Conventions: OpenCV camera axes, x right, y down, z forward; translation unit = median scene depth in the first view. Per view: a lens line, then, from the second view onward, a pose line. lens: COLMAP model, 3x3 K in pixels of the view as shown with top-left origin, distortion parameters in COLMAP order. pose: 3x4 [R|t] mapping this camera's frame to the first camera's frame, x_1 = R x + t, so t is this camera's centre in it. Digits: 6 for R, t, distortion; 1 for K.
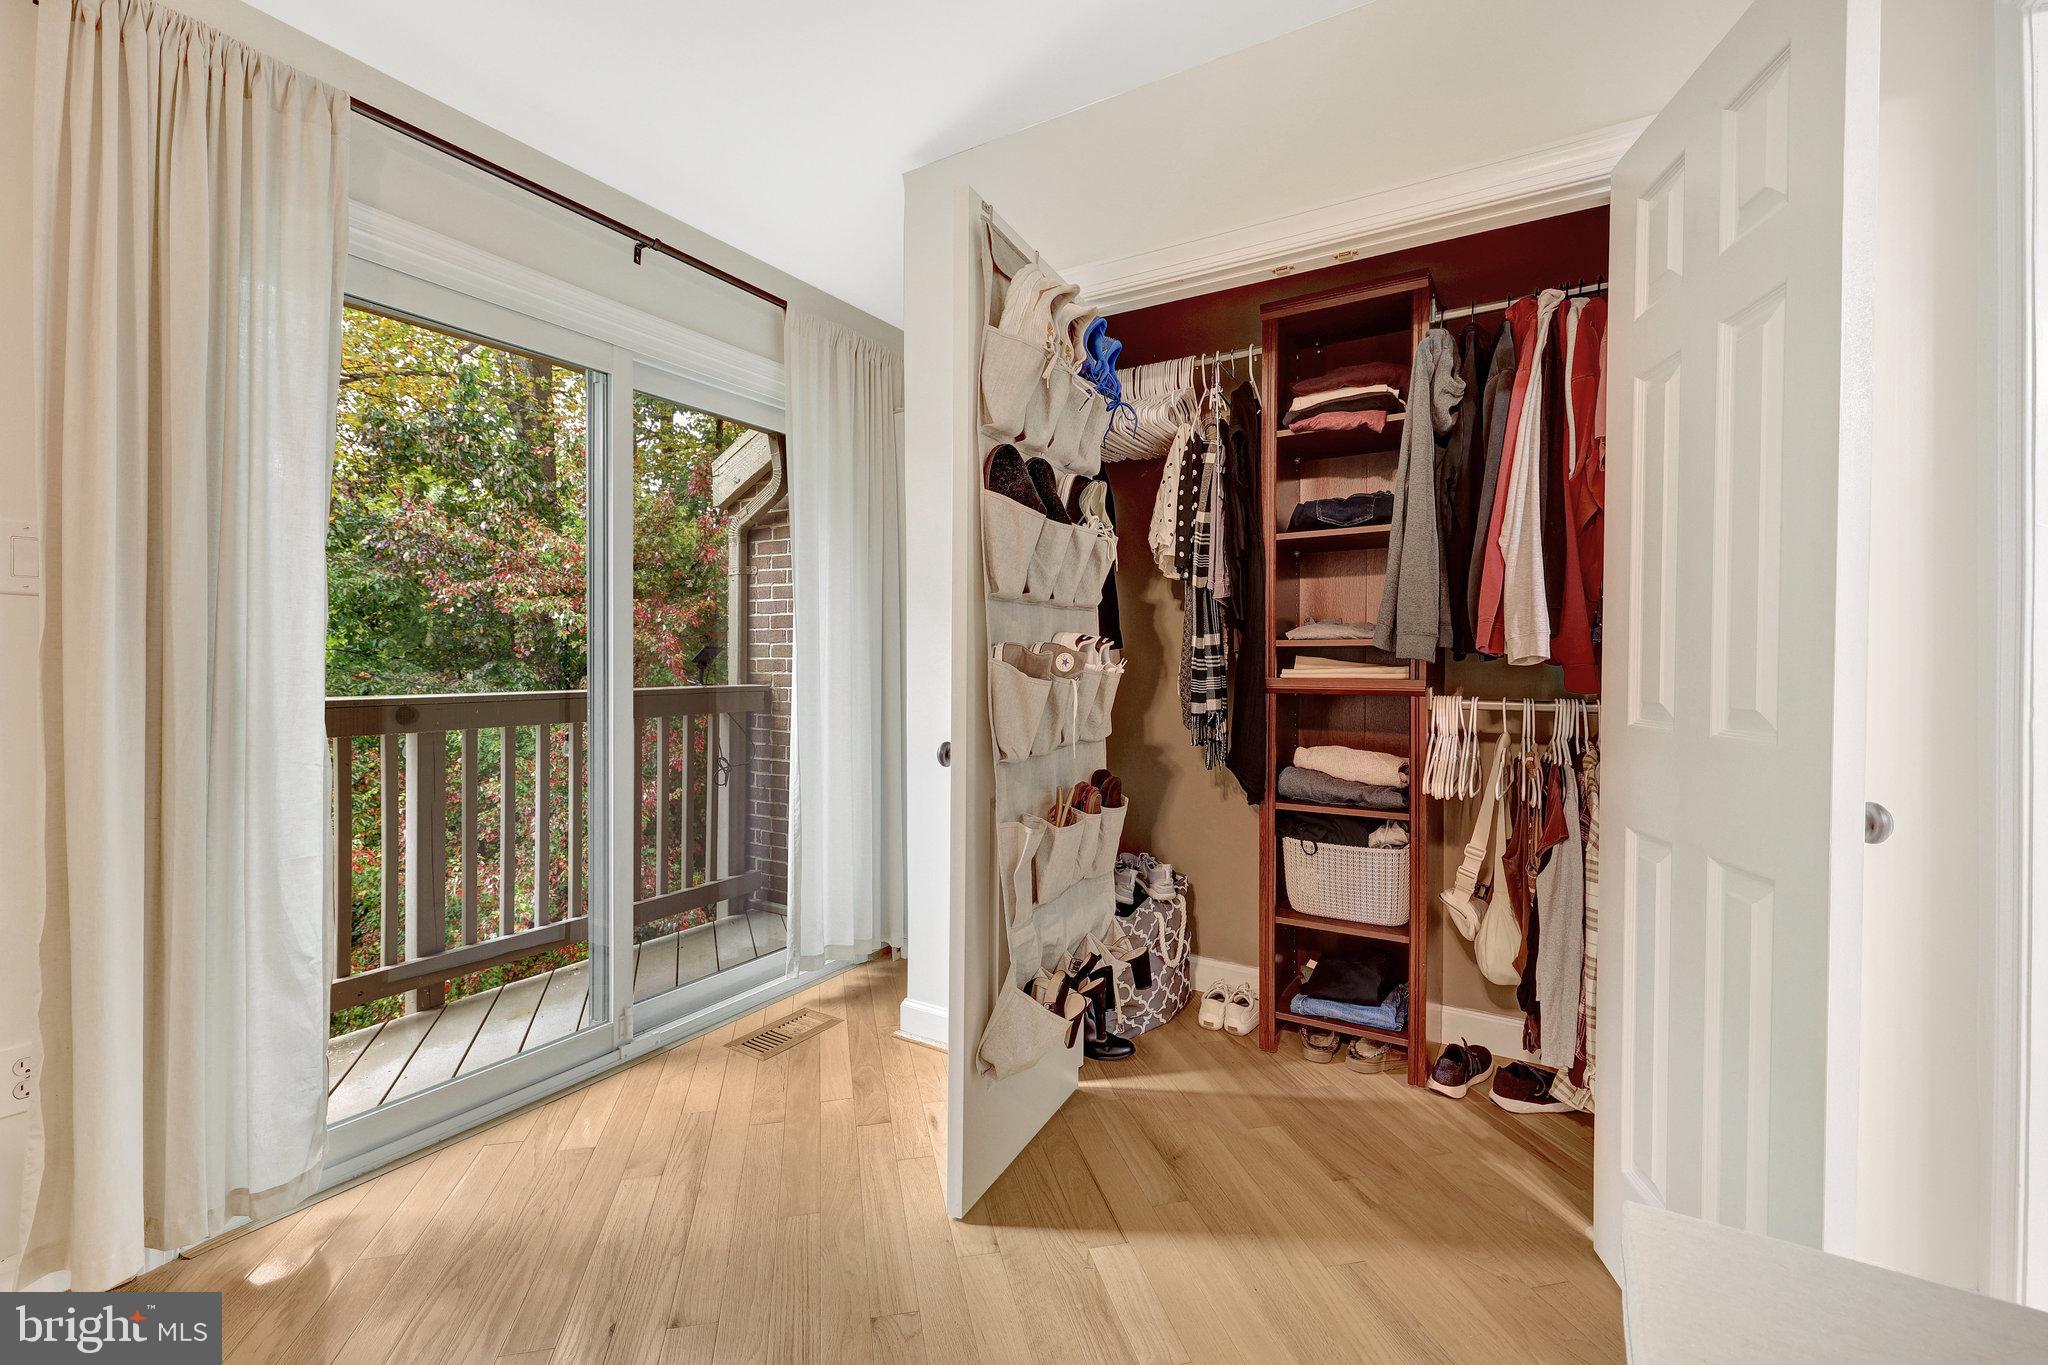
lens RADIAL K [[886.4, 0, 1025.1], [0, 886.4, 689.7], [0, 0, 1]] dist [-0.002033, -0.000203]
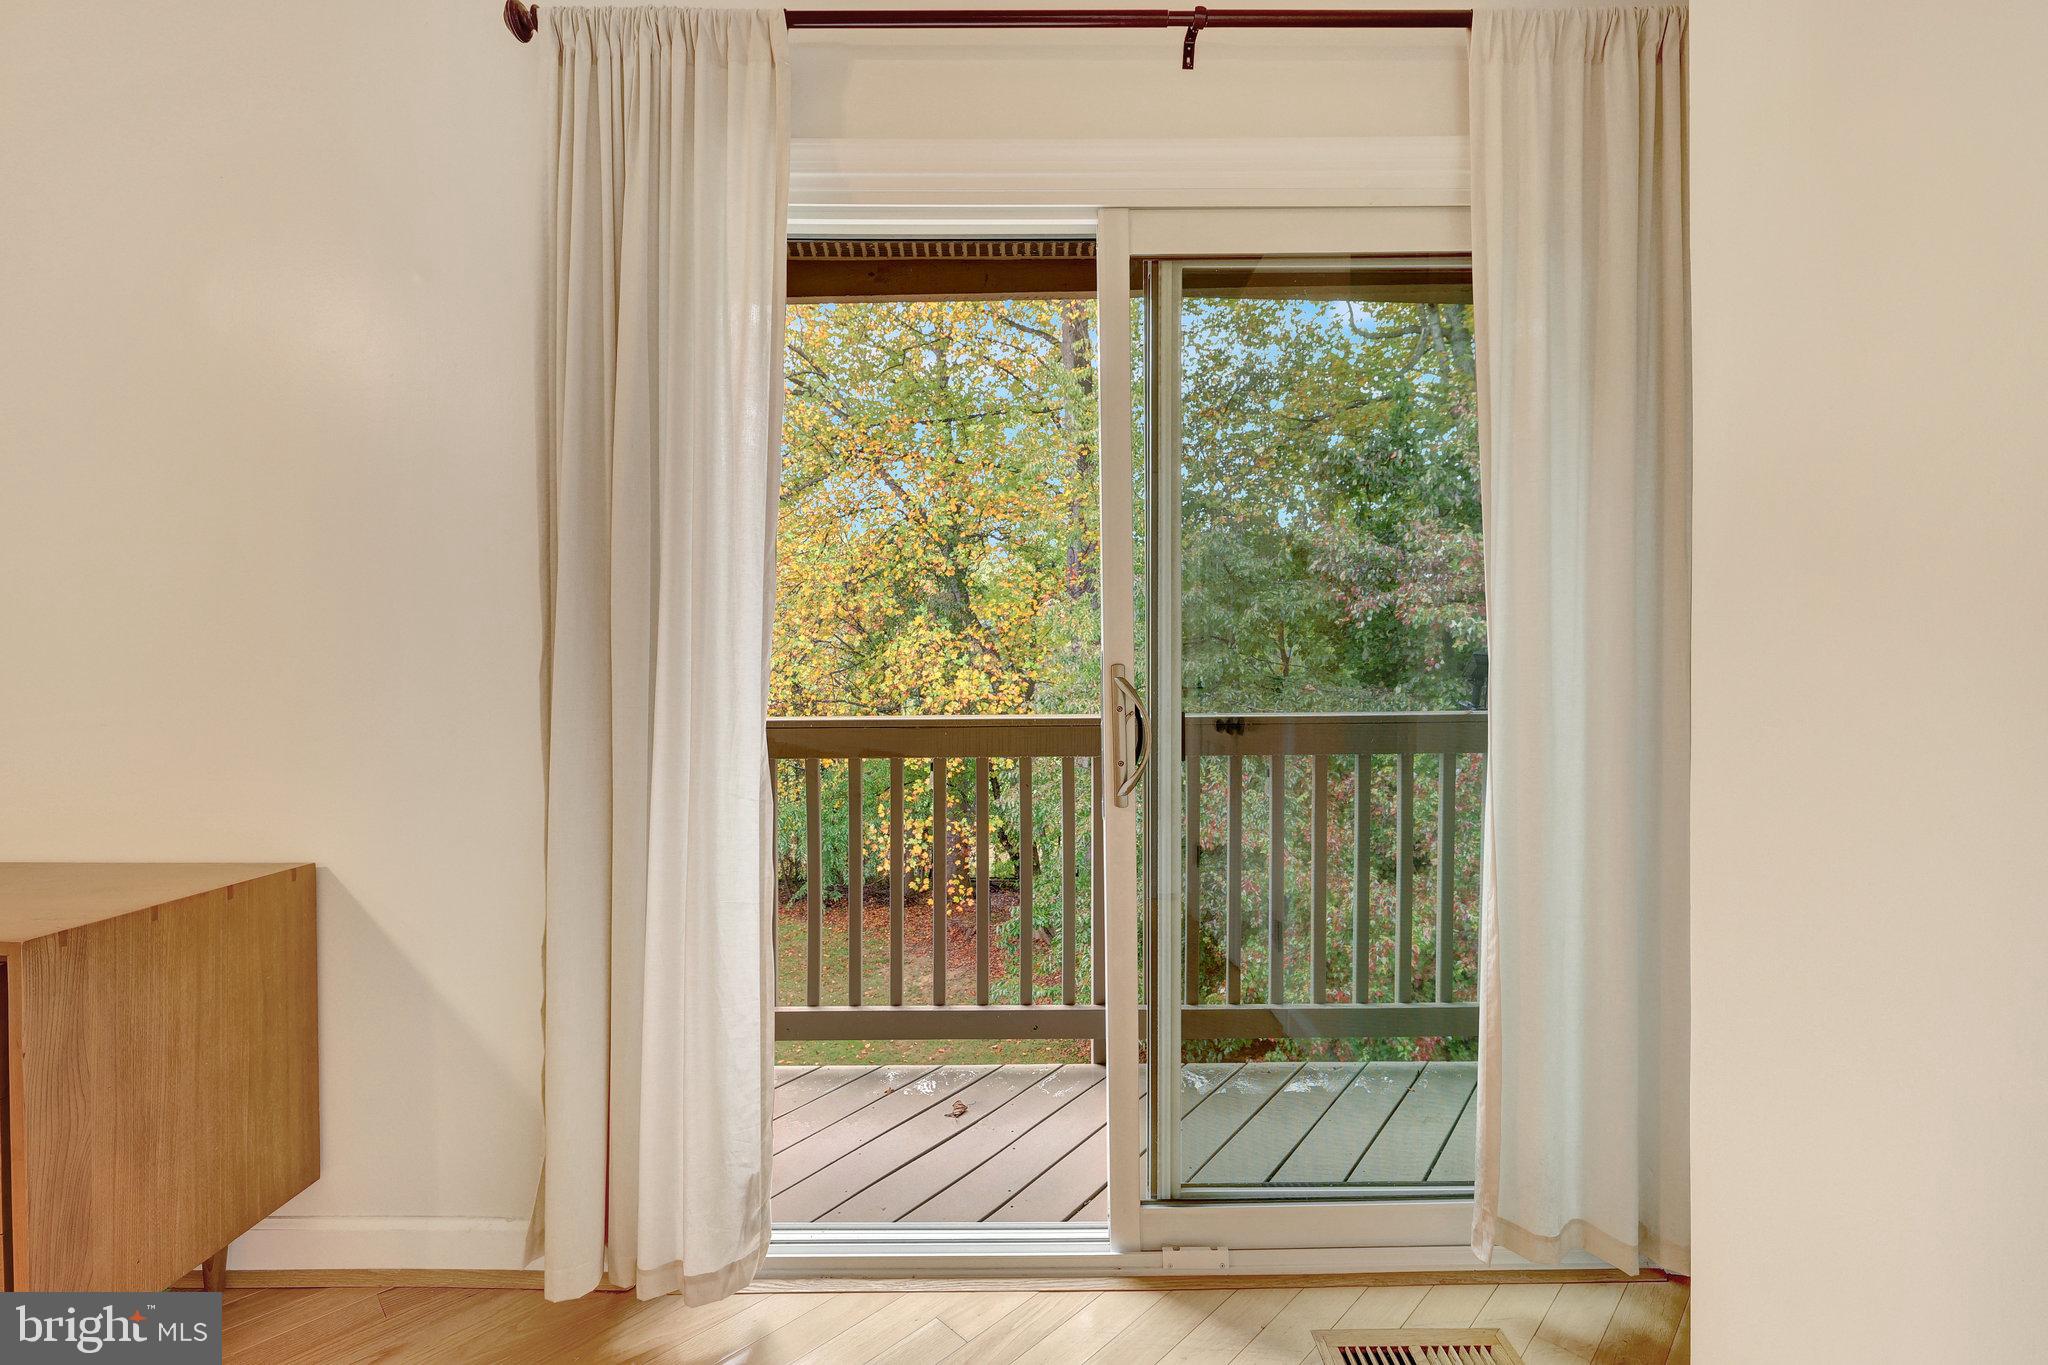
lens RADIAL K [[886.4, 0, 1025.1], [0, 886.4, 689.7], [0, 0, 1]] dist [-0.002033, -0.000203]
pose [[0.517742, 0.010658, -0.855470, 0.017392], [-0.022669, 0.999742, -0.001264, -0.005472], [0.855236, 0.020047, 0.517850, 0.155553]]
